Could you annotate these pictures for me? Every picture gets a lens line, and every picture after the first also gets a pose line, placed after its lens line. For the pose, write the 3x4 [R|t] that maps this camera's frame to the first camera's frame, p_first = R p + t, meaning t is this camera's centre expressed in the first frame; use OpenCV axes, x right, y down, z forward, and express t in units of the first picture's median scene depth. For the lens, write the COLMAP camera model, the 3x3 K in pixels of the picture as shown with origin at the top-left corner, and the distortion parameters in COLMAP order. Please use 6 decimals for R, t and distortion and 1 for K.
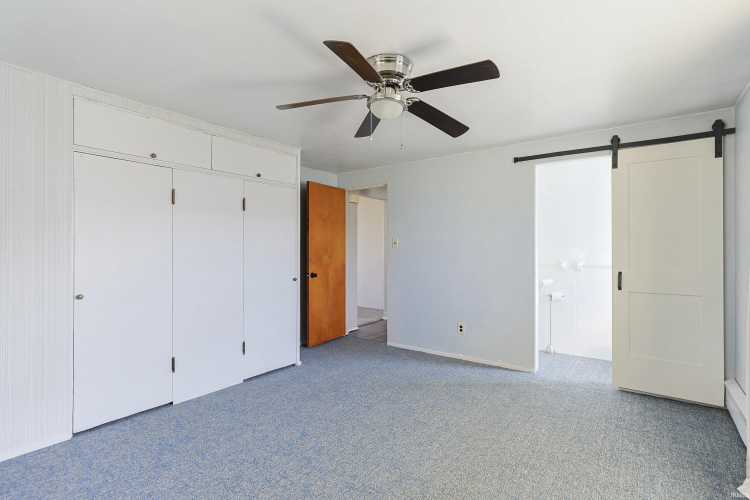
lens RADIAL K [[358.5, 0, 381.5], [0, 358.5, 252.1], [0, 0, 1]] dist [-0.021572, 0.010580]
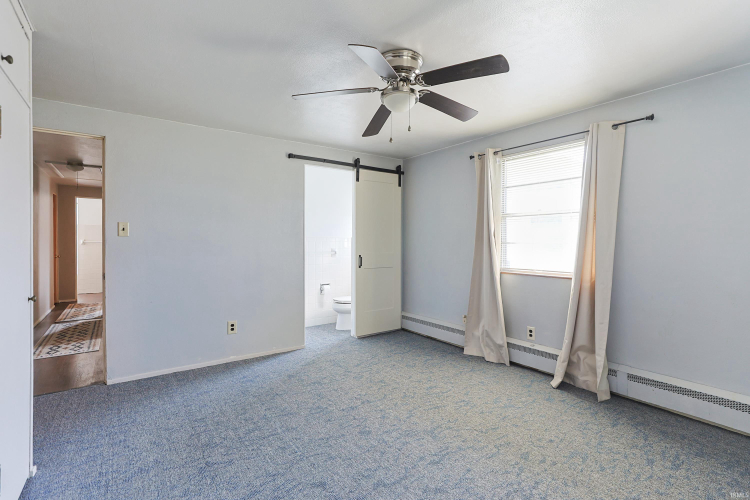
lens RADIAL K [[358.5, 0, 375.2], [0, 358.5, 248.3], [0, 0, 1]] dist [-0.021572, 0.010580]
pose [[0.301039, -0.019045, 0.953422, -0.648542], [0.007758, 0.999816, 0.017523, 0.004111], [-0.953580, 0.002121, 0.301132, 0.488690]]
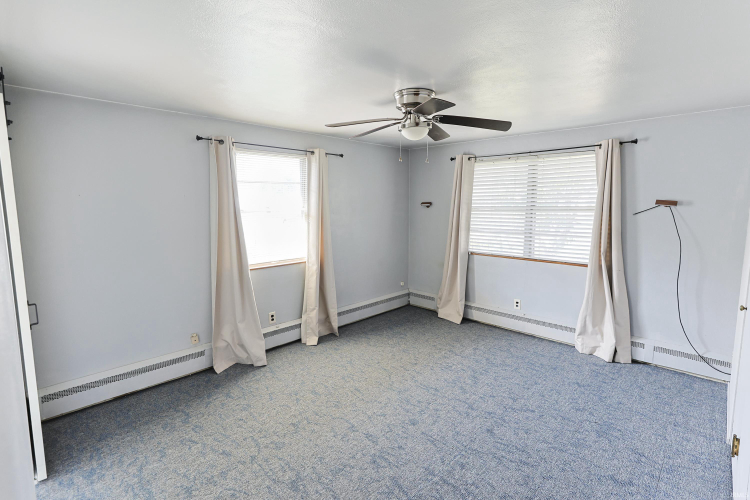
lens RADIAL K [[358.5, 0, 379.4], [0, 358.5, 244.3], [0, 0, 1]] dist [-0.021572, 0.010580]
pose [[-0.991595, -0.012739, 0.128753, -0.018530], [0.003592, 0.992047, 0.125816, -0.115524], [-0.129332, 0.125221, -0.983663, 1.460605]]
